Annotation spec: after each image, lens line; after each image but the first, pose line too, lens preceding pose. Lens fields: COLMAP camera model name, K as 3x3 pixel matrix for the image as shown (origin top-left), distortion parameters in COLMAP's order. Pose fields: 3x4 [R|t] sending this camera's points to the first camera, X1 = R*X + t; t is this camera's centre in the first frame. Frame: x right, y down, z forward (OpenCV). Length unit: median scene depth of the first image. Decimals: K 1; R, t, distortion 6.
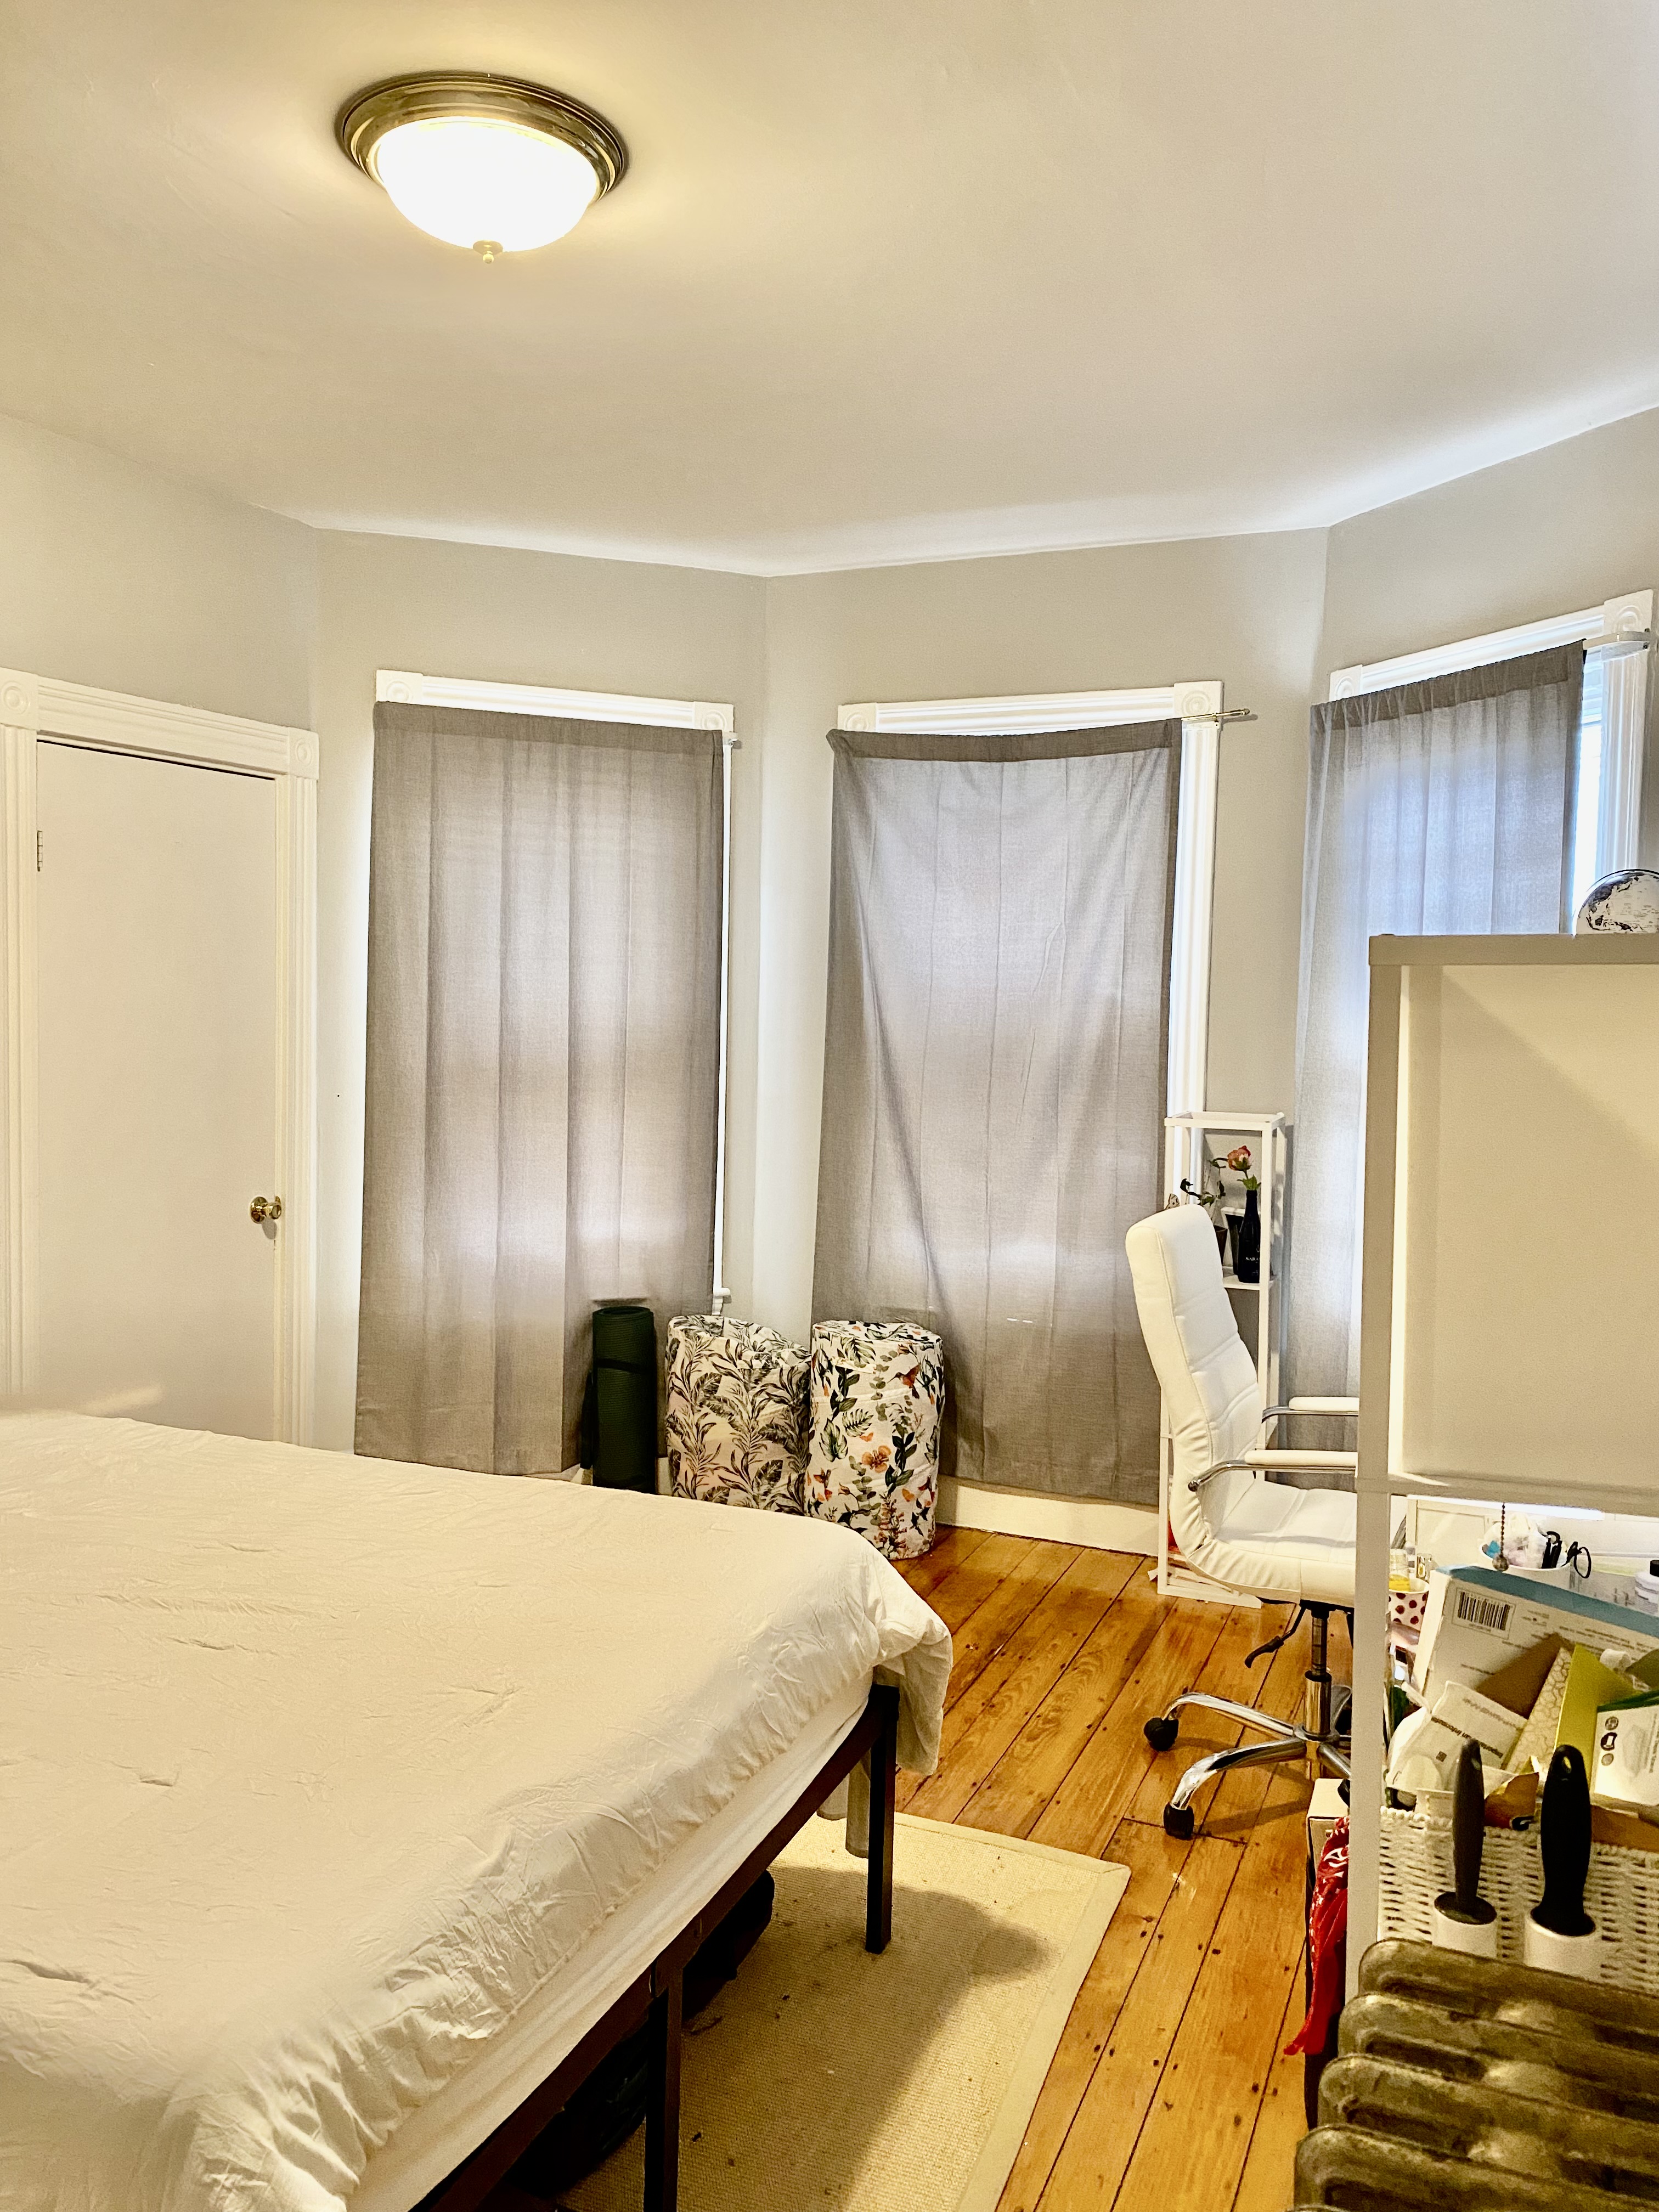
lens RADIAL K [[1737.0, 0, 827.8], [0, 1737.0, 1095.2], [0, 0, 1]] dist [0.027983, -0.050636]
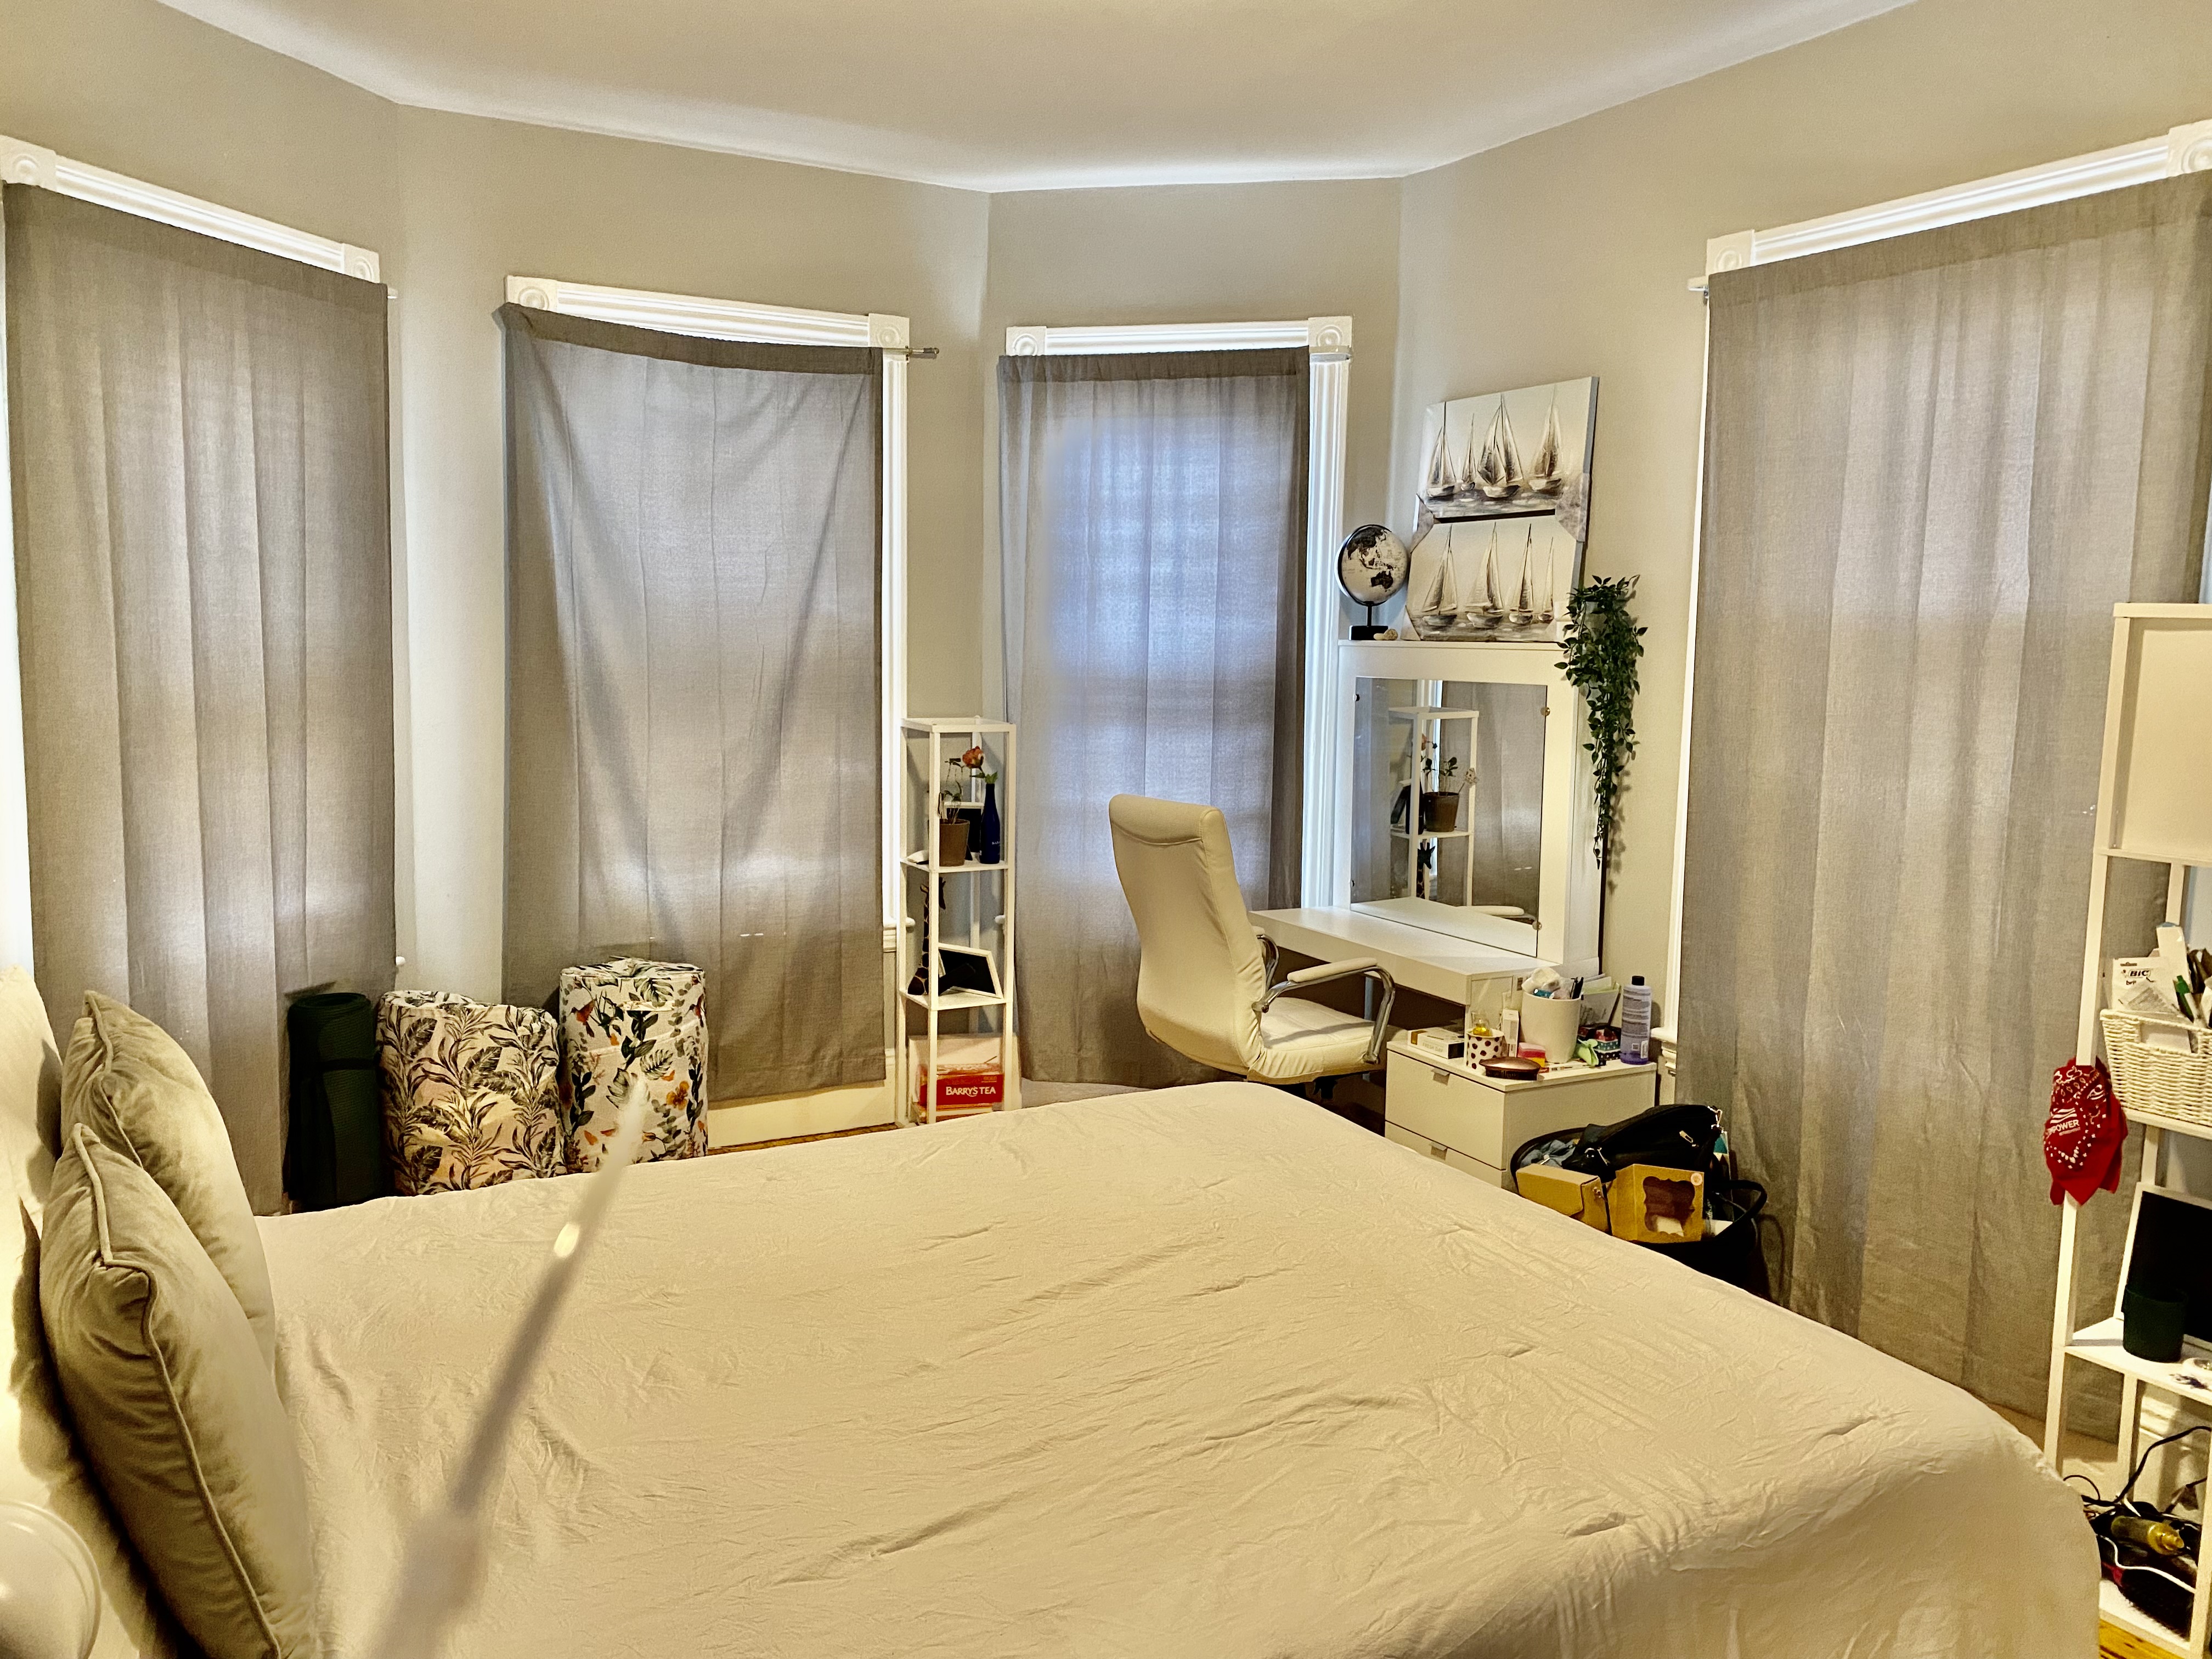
lens RADIAL K [[1737.0, 0, 1117.7], [0, 1737.0, 848.4], [0, 0, 1]] dist [0.027983, -0.050636]
pose [[0.589630, -0.113408, 0.799672, -0.580436], [0.029903, 0.992479, 0.118704, -0.034740], [-0.807120, -0.046079, 0.588587, 0.238020]]
